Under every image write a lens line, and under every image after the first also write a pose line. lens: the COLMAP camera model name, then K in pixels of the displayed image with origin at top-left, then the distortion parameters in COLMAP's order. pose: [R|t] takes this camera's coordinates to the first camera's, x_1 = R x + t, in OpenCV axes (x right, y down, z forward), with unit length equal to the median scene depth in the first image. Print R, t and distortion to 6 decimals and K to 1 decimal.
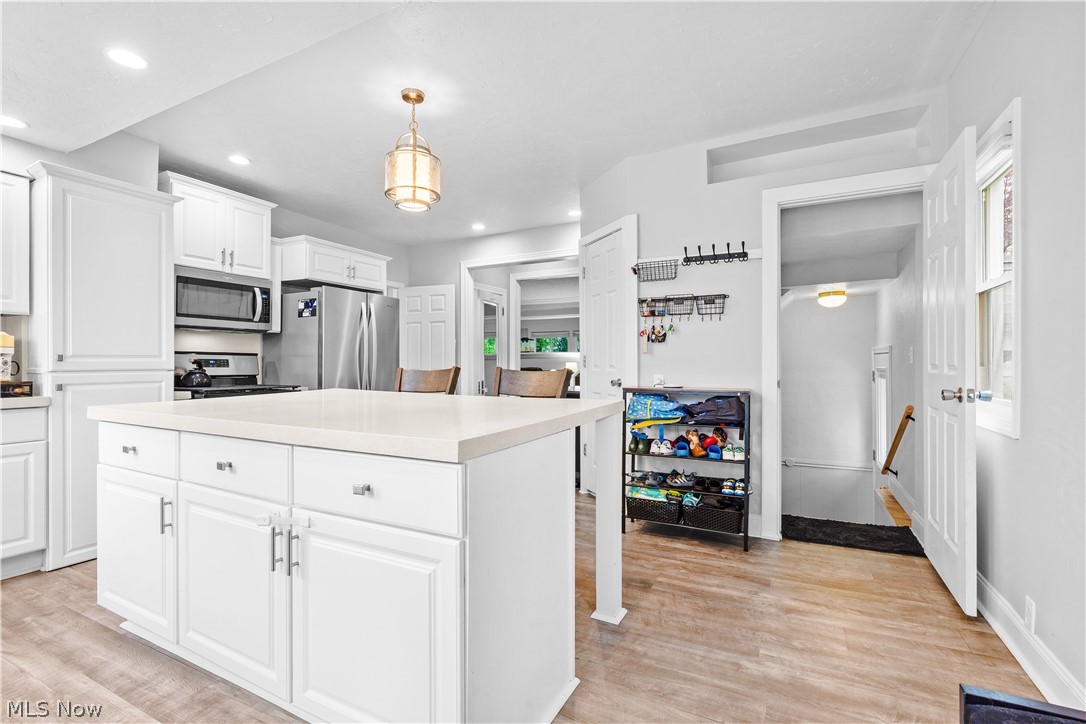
lens RADIAL K [[498.9, 0, 540.3], [0, 498.9, 362.7], [0, 0, 1]] dist [0.004917, 0.001555]
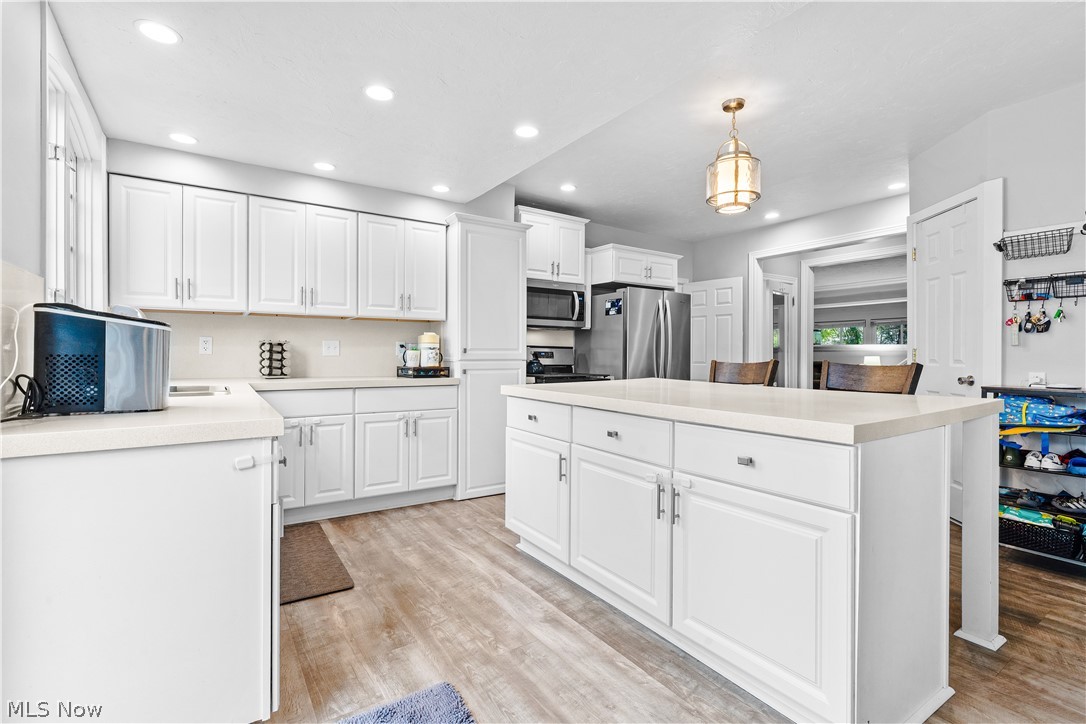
lens RADIAL K [[498.9, 0, 545.1], [0, 498.9, 357.4], [0, 0, 1]] dist [0.004917, 0.001555]
pose [[0.877053, 0.007758, -0.480331, -0.083943], [-0.005788, 0.999968, 0.005584, 0.000056], [0.480359, -0.002117, 0.877069, -0.117656]]
